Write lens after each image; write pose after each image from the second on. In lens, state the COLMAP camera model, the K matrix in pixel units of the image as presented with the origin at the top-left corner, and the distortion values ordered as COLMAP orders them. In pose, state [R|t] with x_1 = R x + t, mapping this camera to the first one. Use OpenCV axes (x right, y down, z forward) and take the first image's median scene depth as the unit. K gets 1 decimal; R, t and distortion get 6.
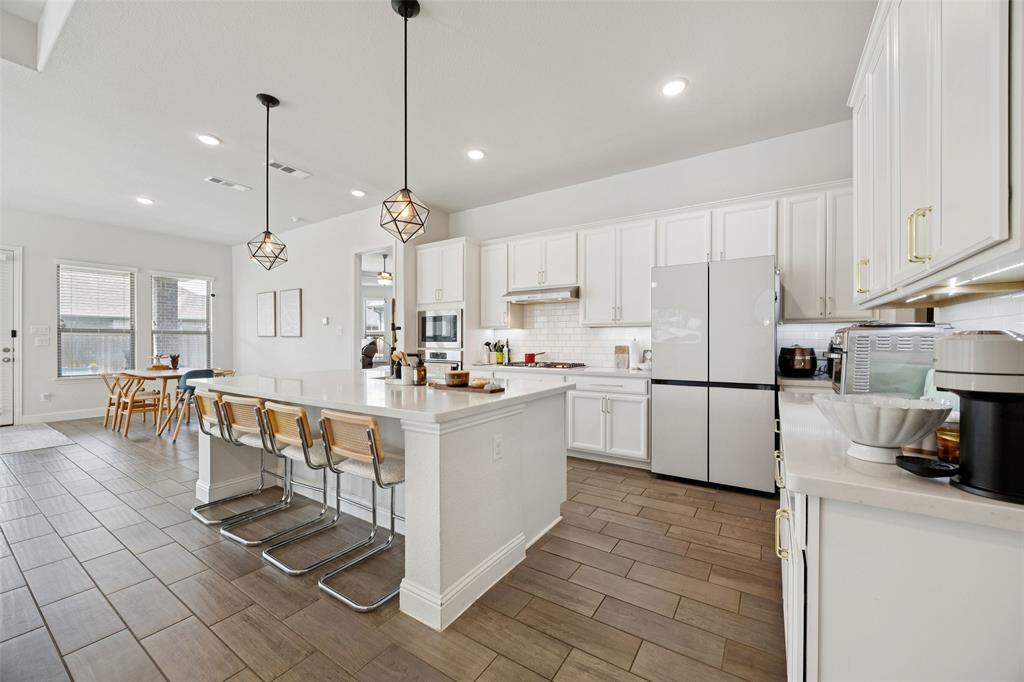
lens RADIAL K [[391.3, 0, 516.5], [0, 391.3, 340.5], [0, 0, 1]] dist [0.000323, 0.000003]
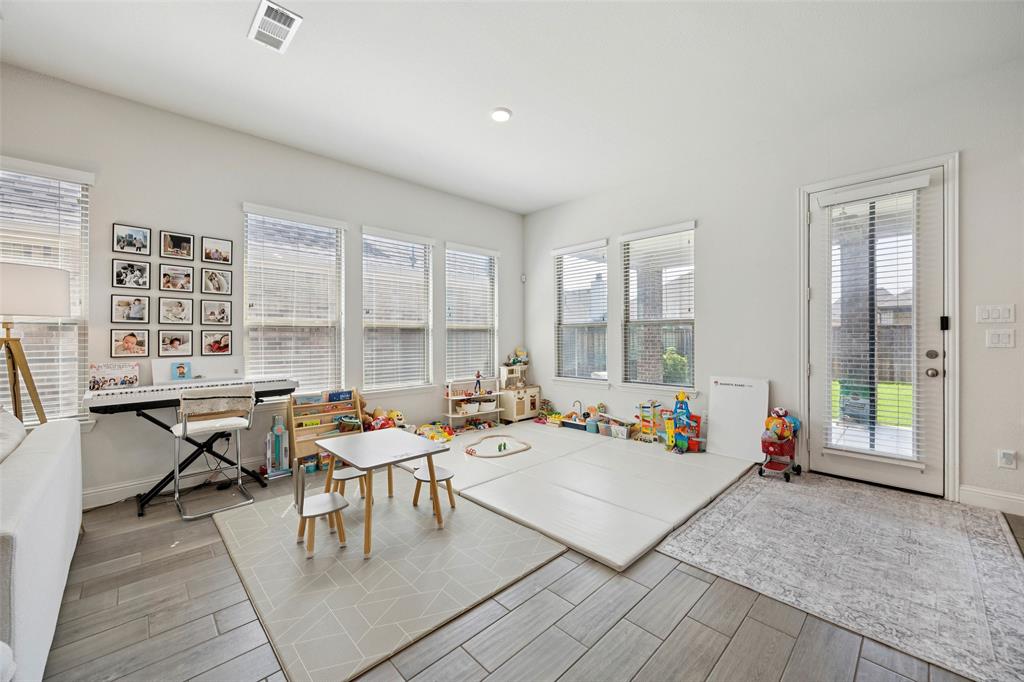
lens RADIAL K [[394.1, 0, 516.8], [0, 394.1, 337.7], [0, 0, 1]] dist [0.000287, -0.000012]
pose [[-0.226920, 0.004579, -0.973903, -0.660442], [0.007333, 0.999969, 0.002993, -0.004087], [0.973886, -0.006462, -0.226947, 0.579455]]
